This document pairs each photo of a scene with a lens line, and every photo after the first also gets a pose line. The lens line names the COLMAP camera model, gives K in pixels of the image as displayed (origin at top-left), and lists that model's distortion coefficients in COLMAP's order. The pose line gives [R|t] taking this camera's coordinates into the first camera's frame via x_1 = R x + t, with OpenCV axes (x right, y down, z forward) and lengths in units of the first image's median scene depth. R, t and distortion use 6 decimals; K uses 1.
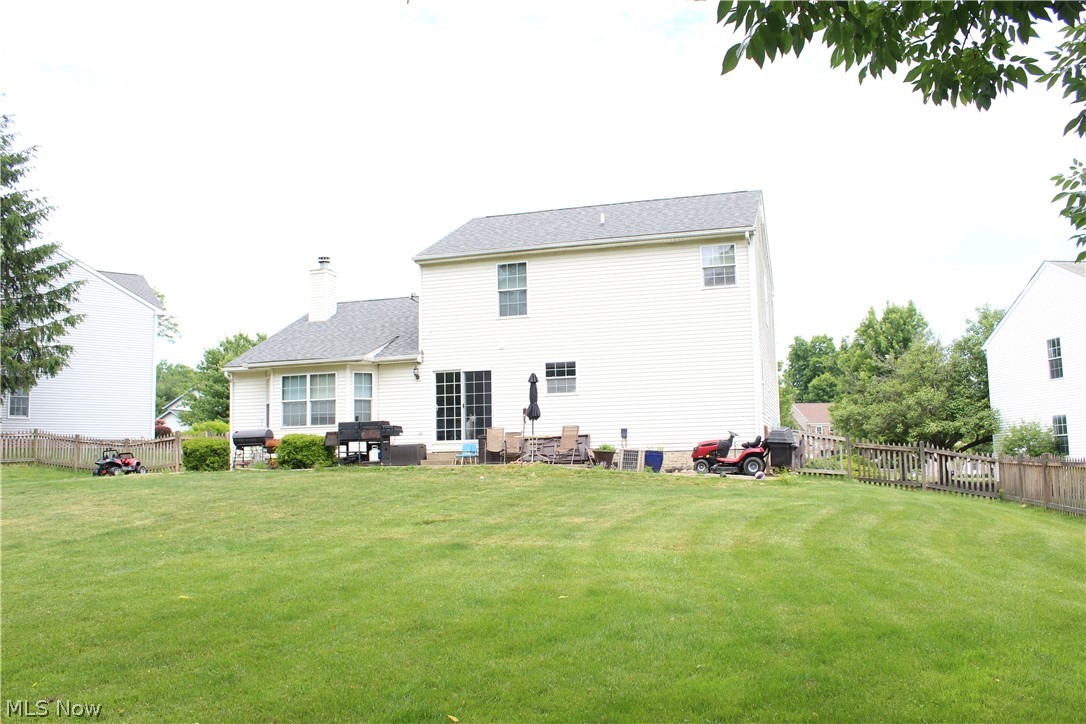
lens RADIAL K [[900.2, 0, 547.3], [0, 900.2, 361.1], [0, 0, 1]] dist [-0.168192, 0.144219]
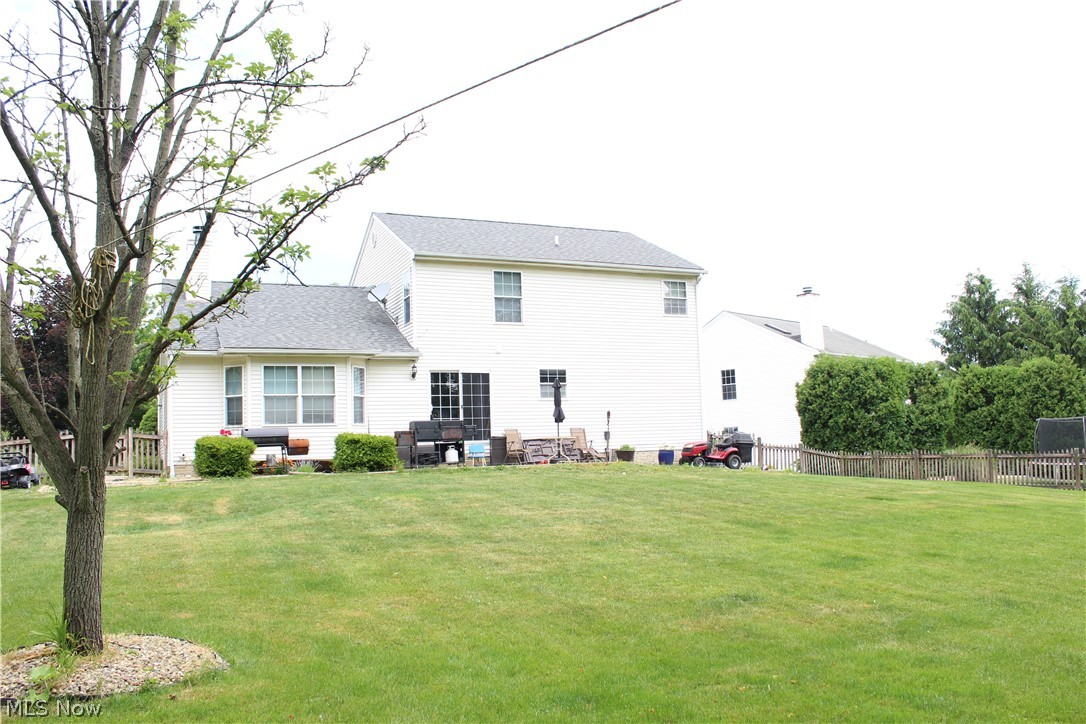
lens RADIAL K [[900.2, 0, 547.3], [0, 900.2, 361.1], [0, 0, 1]] dist [-0.168192, 0.144219]
pose [[0.758832, 0.063350, 0.648198, -0.672736], [-0.057776, 0.997882, -0.029888, 0.023225], [-0.648719, -0.014770, 0.760885, 0.173455]]
